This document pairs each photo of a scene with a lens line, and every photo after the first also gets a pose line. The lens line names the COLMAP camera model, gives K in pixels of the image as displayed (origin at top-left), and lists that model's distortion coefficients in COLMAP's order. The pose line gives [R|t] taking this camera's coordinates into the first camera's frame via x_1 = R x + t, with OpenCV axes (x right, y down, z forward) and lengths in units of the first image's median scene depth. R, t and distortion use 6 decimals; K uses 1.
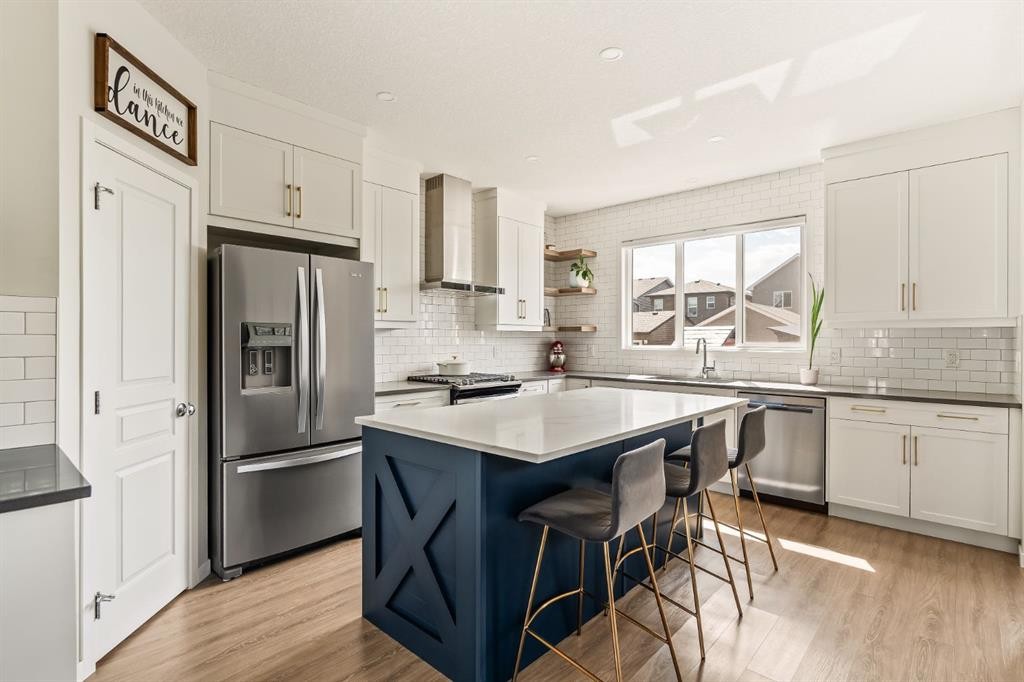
lens RADIAL K [[473.1, 0, 512.0], [0, 473.1, 341.0], [0, 0, 1]] dist [-0.000587, -0.000107]
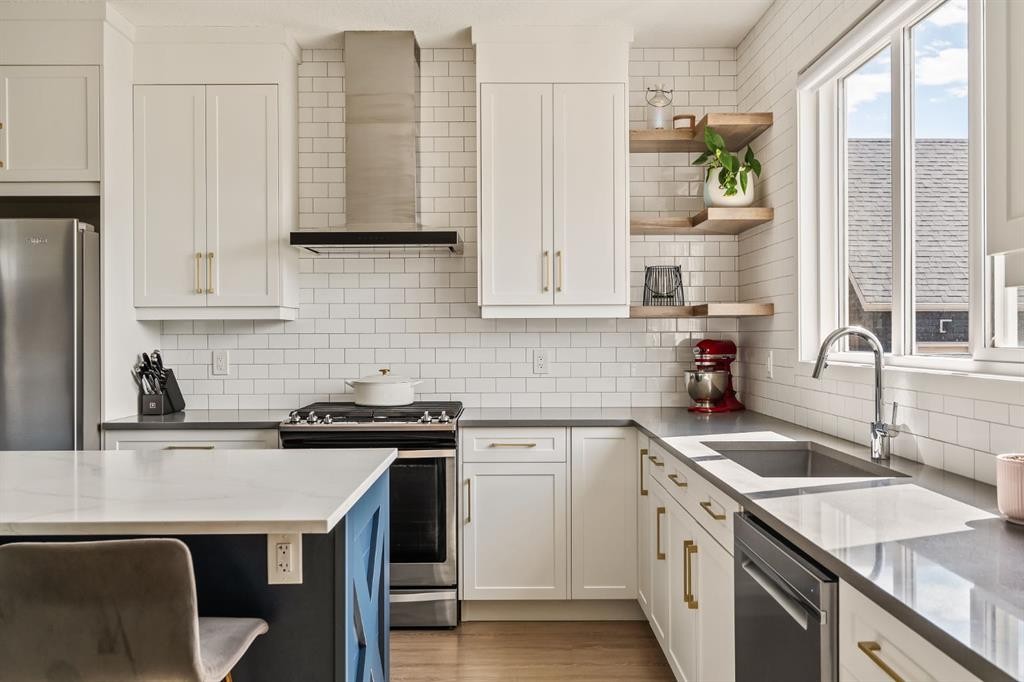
lens RADIAL K [[683.8, 0, 512.0], [0, 683.8, 341.0], [0, 0, 1]] dist [-0.001477, -0.000944]
pose [[0.665507, 0.000453, -0.746392, 0.483032], [0.002500, 0.999993, 0.002836, -0.000690], [0.746388, -0.003754, 0.665501, 0.521018]]
